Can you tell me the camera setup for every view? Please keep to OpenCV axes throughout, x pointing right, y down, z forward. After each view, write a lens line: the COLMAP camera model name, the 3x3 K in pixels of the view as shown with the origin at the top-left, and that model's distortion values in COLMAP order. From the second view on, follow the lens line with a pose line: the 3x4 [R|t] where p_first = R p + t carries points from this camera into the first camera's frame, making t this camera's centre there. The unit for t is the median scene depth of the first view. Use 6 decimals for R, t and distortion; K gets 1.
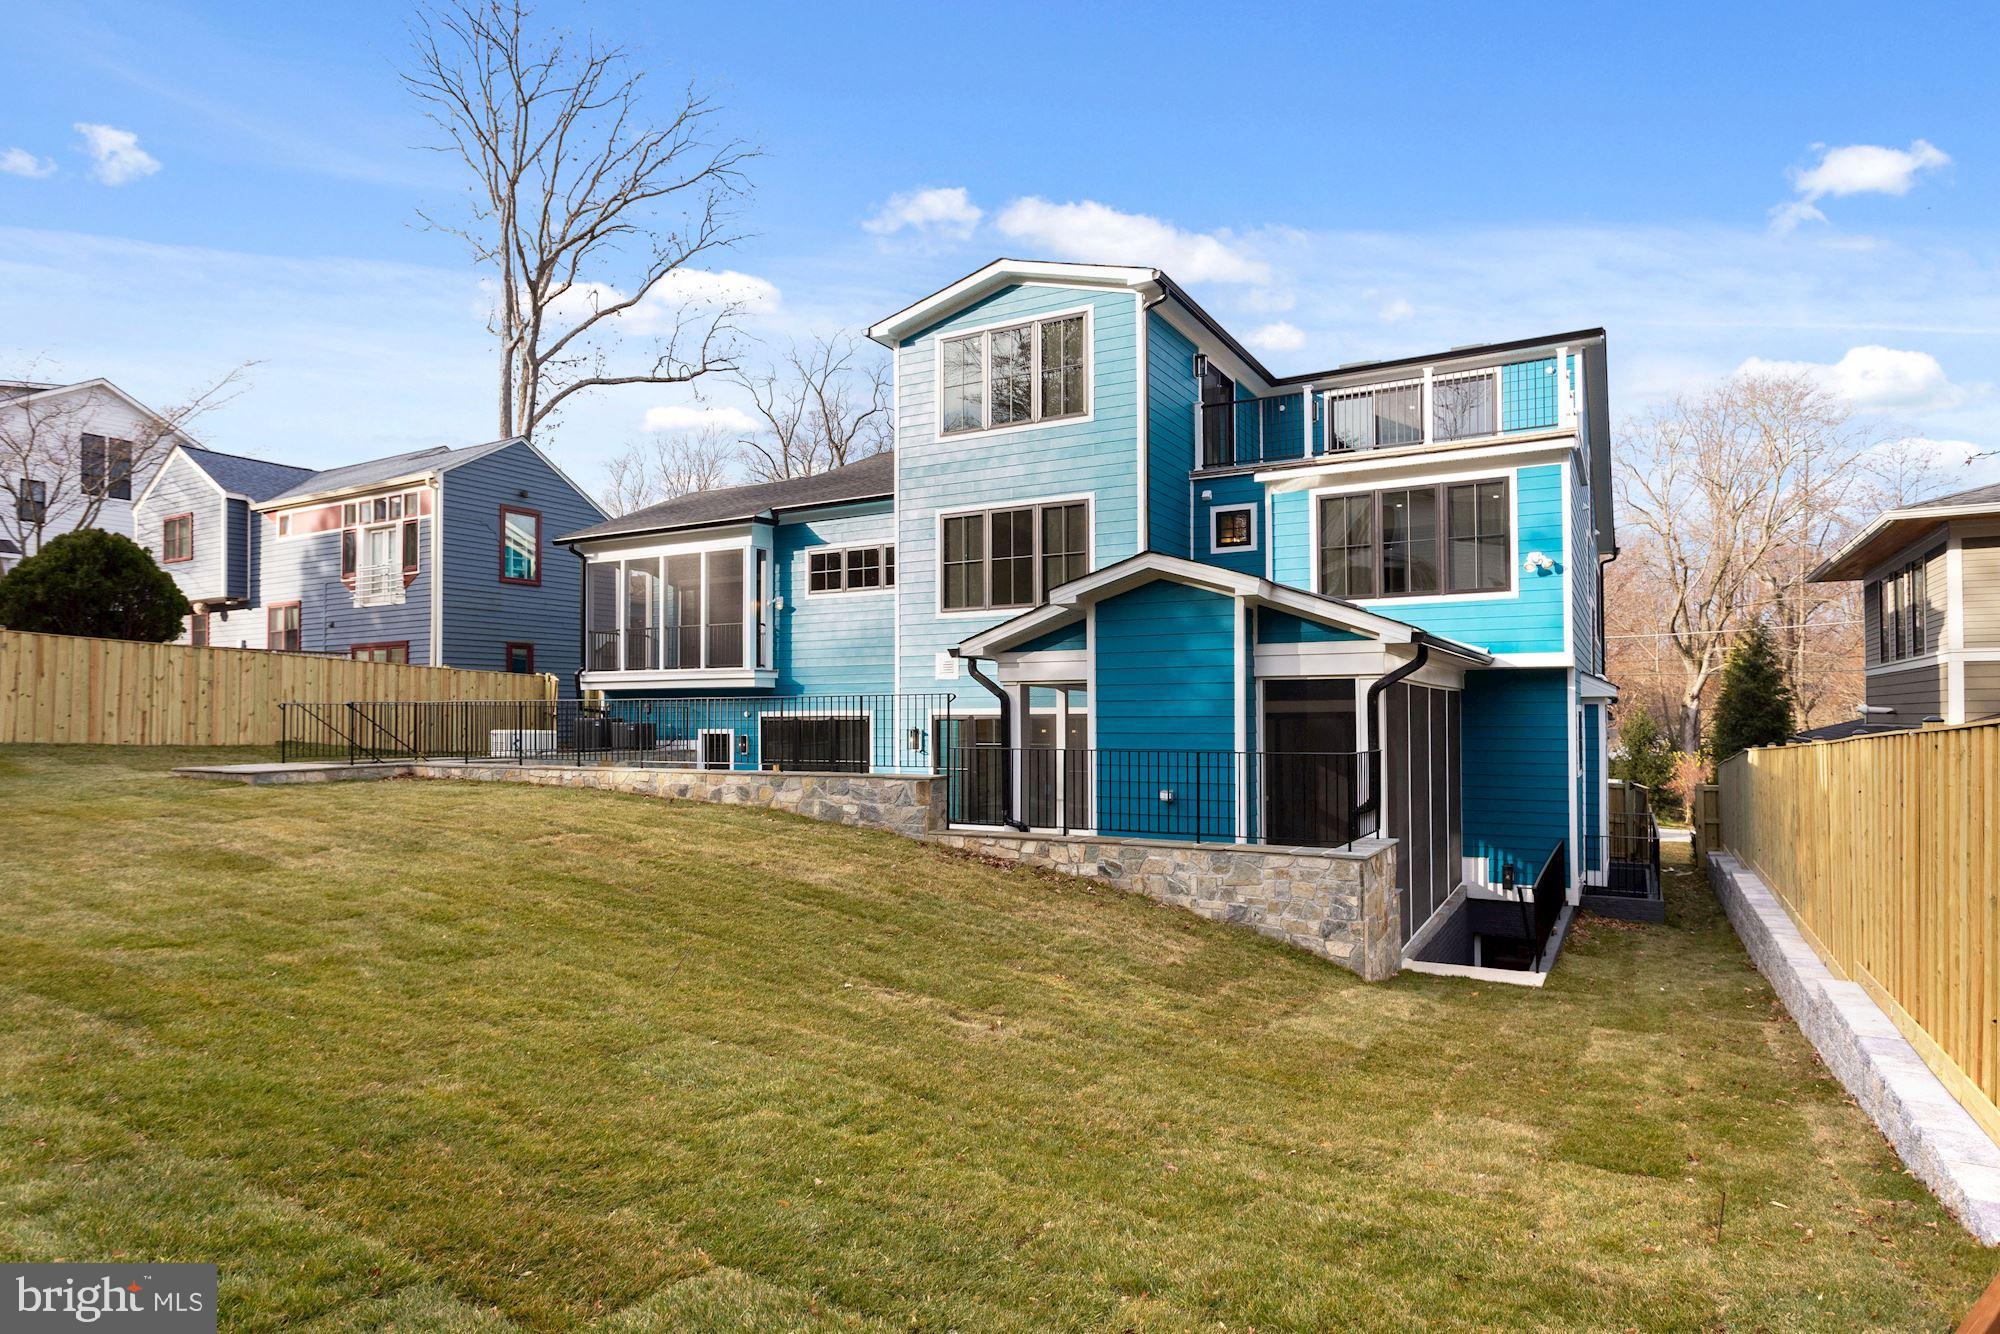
lens RADIAL K [[1135.5, 0, 998.7], [0, 1135.5, 705.4], [0, 0, 1]] dist [-0.002361, 0.000521]
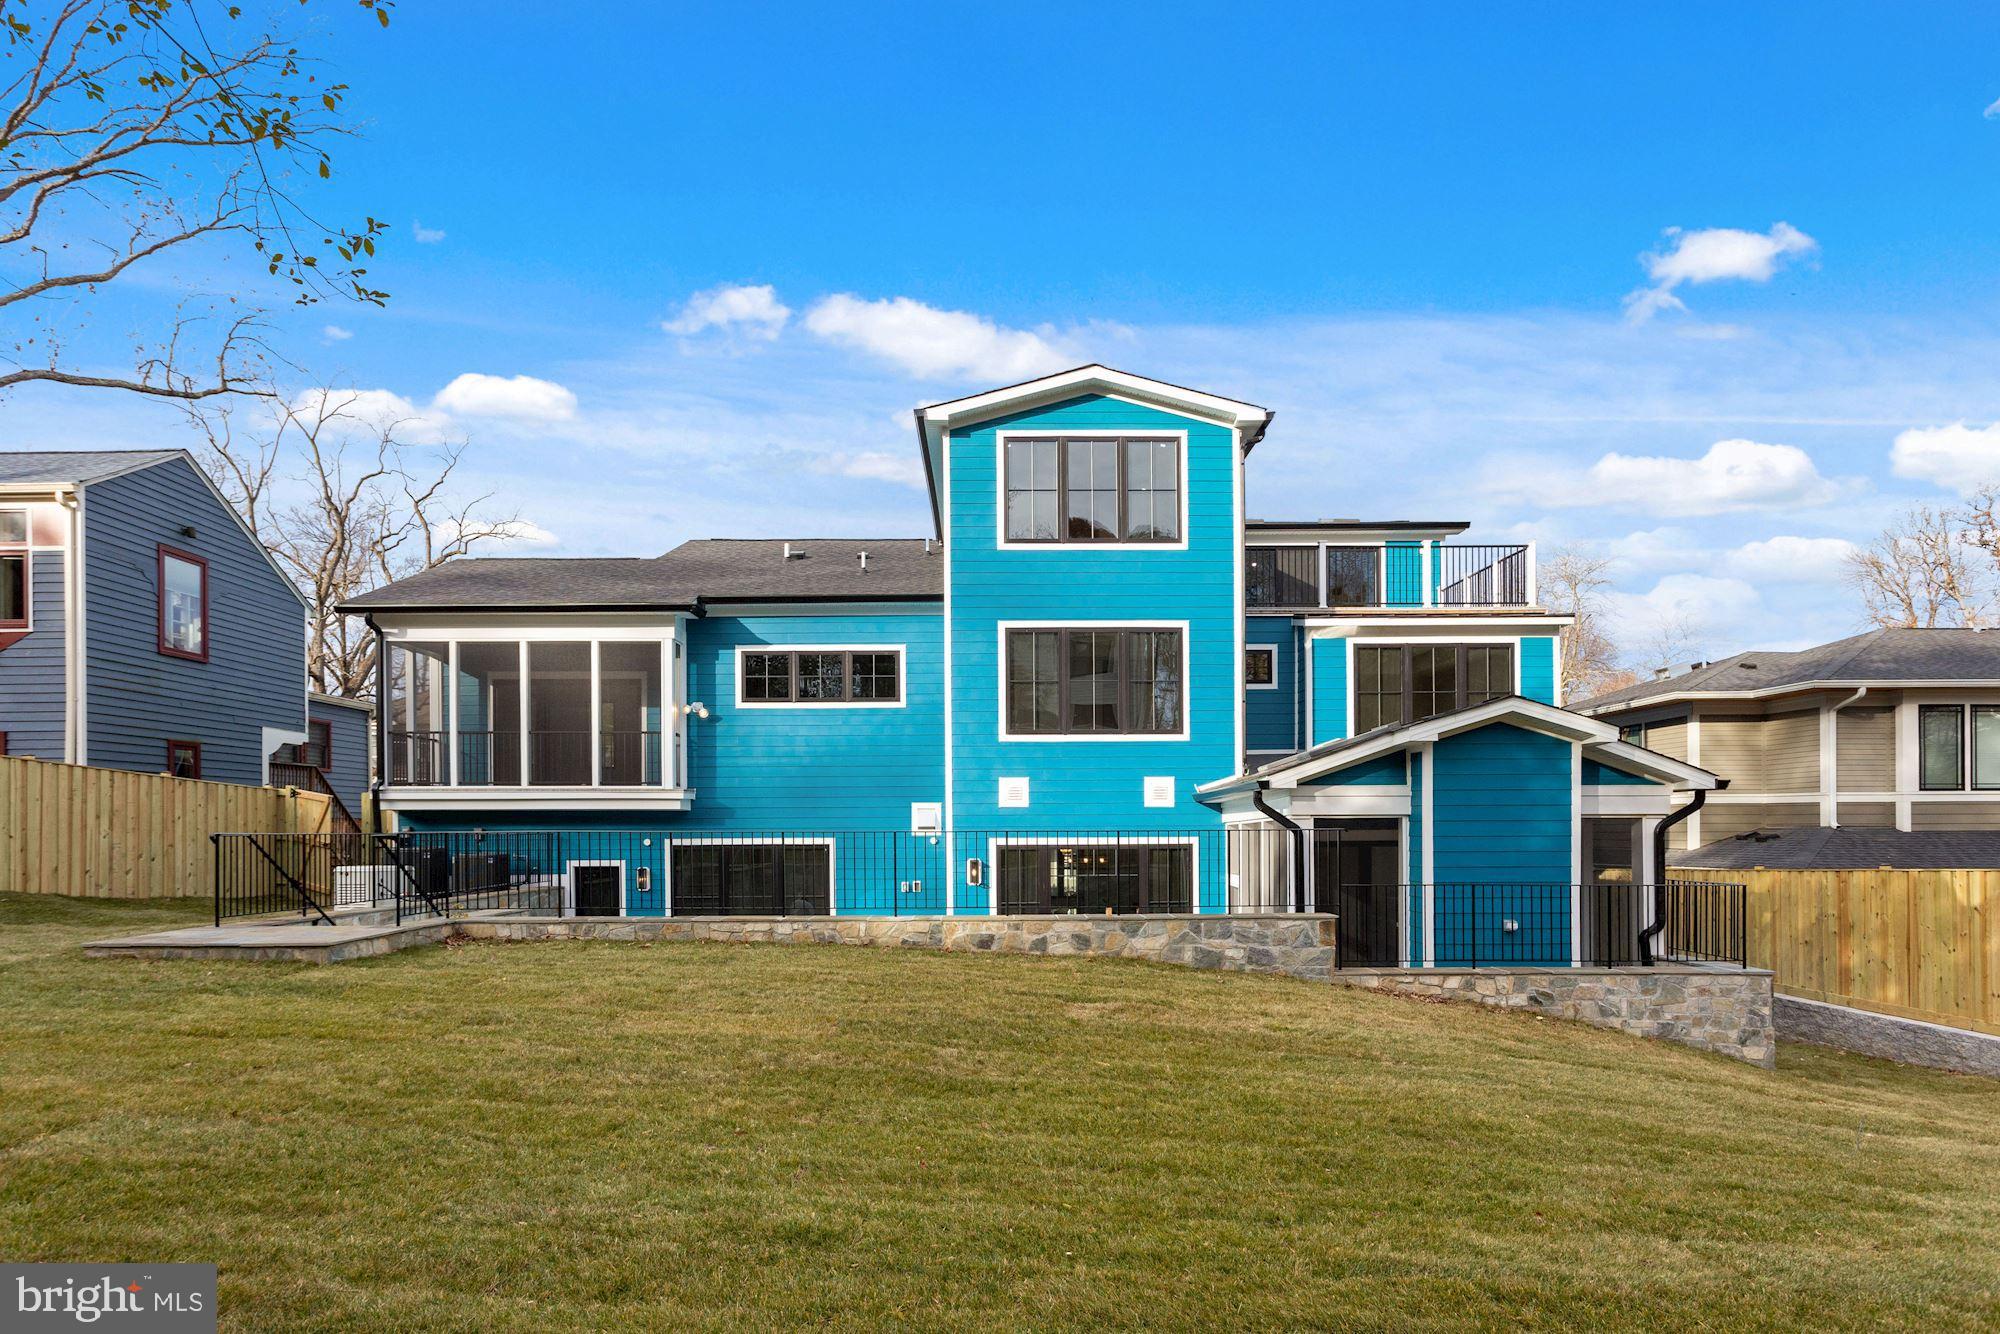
lens RADIAL K [[1123.1, 0, 999.2], [0, 1123.1, 834.8], [0, 0, 1]] dist [0.000547, 0.000721]
pose [[0.868750, -0.000657, 0.495250, -0.598827], [-0.004887, 0.999939, 0.009898, -0.010380], [-0.495226, -0.011019, 0.868694, 0.244734]]
